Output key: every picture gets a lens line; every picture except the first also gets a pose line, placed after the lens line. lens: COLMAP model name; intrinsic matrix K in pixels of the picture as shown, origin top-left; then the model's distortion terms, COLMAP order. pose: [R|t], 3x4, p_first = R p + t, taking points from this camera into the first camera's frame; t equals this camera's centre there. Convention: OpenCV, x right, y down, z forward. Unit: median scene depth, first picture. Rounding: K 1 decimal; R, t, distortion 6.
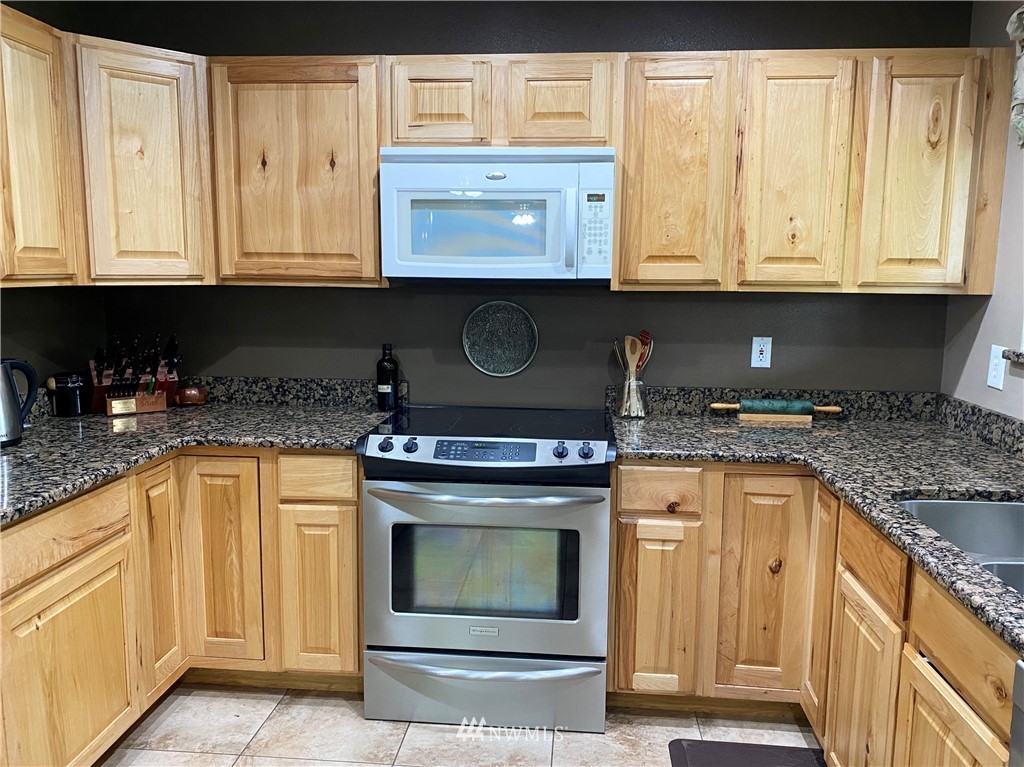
lens RADIAL K [[794.1, 0, 512.0], [0, 794.1, 383.5], [0, 0, 1]] dist [0.064522, -0.102719]
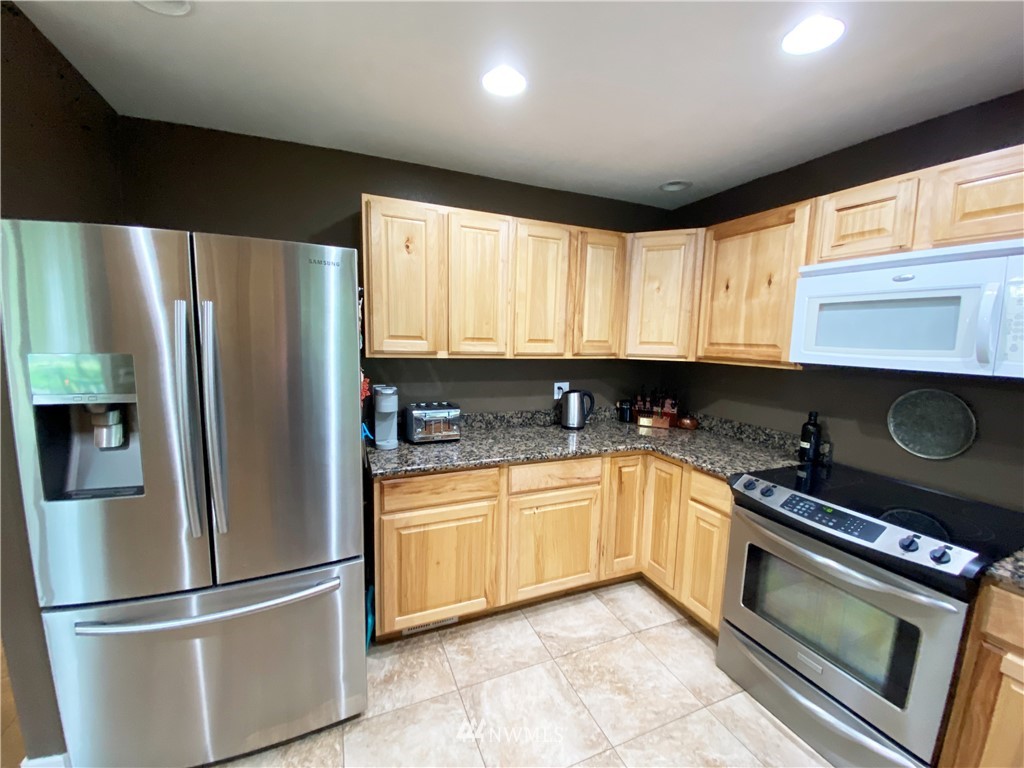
lens RADIAL K [[413.4, 0, 513.1], [0, 413.4, 387.2], [0, 0, 1]] dist [0.033302, -0.026856]
pose [[0.465389, 0.110307, -0.878206, 0.248983], [-0.144175, 0.988400, 0.047745, -0.059801], [0.873285, 0.104395, 0.475894, 0.267102]]
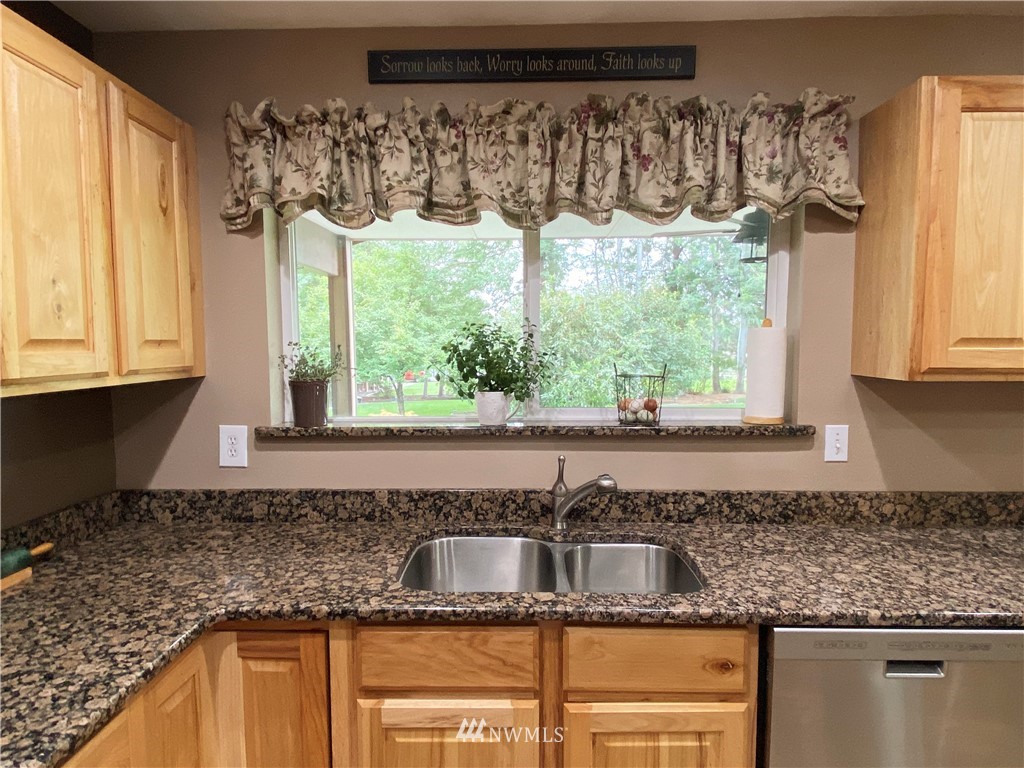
lens RADIAL K [[619.8, 0, 513.1], [0, 619.8, 383.2], [0, 0, 1]] dist [0.067421, -0.071331]
pose [[-0.058304, -0.079455, 0.995132, -0.192659], [0.144033, 0.985728, 0.087143, -0.114823], [-0.987854, 0.148413, -0.046027, 0.668888]]
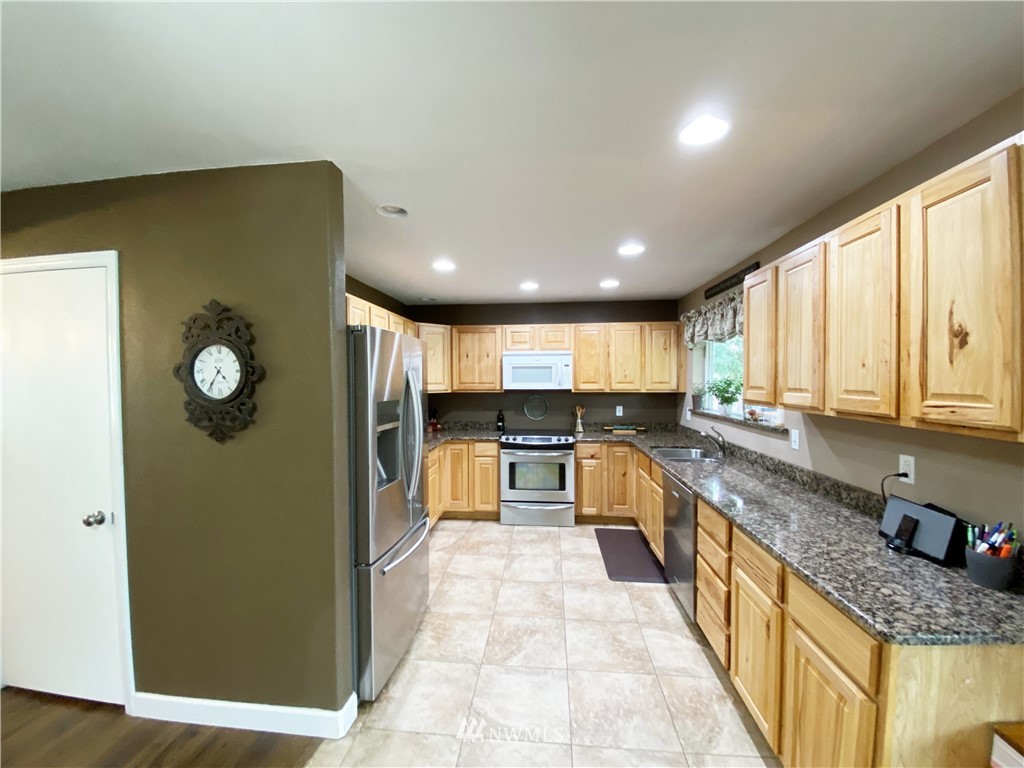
lens RADIAL K [[413.4, 0, 513.1], [0, 413.4, 387.2], [0, 0, 1]] dist [0.033302, -0.026856]
pose [[0.999905, -0.013644, 0.001790, -0.126937], [0.013760, 0.992944, -0.117785, 0.063758], [-0.000170, 0.117799, 0.993037, -0.737024]]
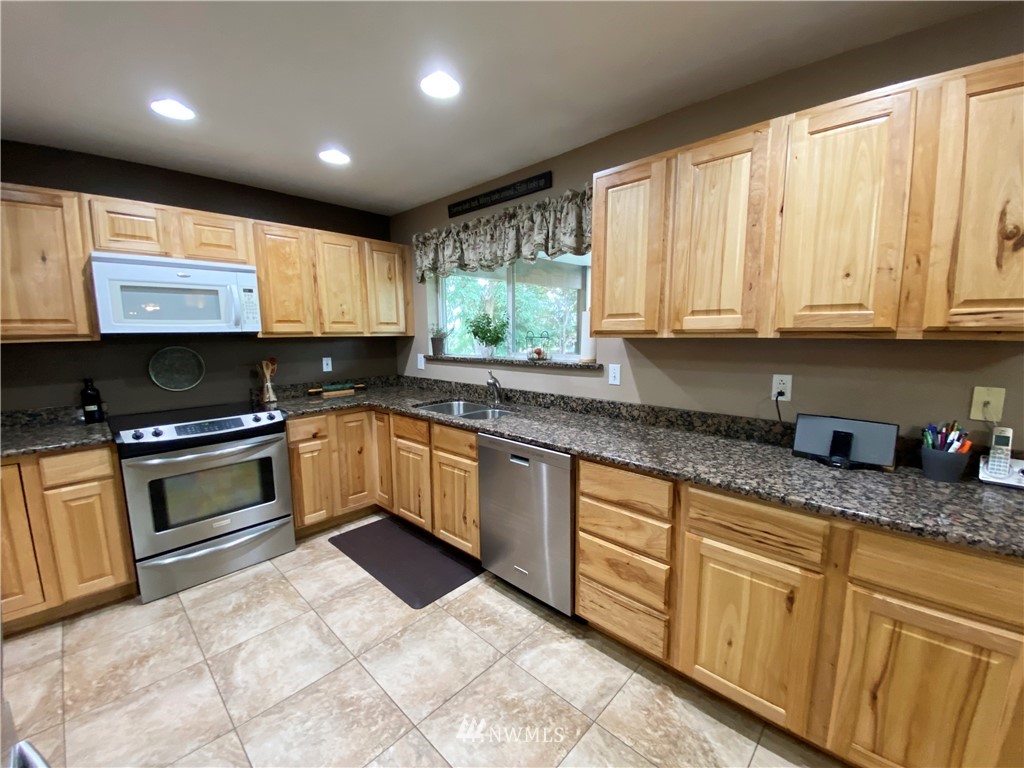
lens RADIAL K [[413.4, 0, 513.1], [0, 413.4, 387.2], [0, 0, 1]] dist [0.033302, -0.026856]
pose [[0.618042, -0.122309, 0.776572, -0.317384], [0.125329, 0.990519, 0.056262, 0.027306], [-0.776090, 0.062554, 0.627511, -0.141432]]
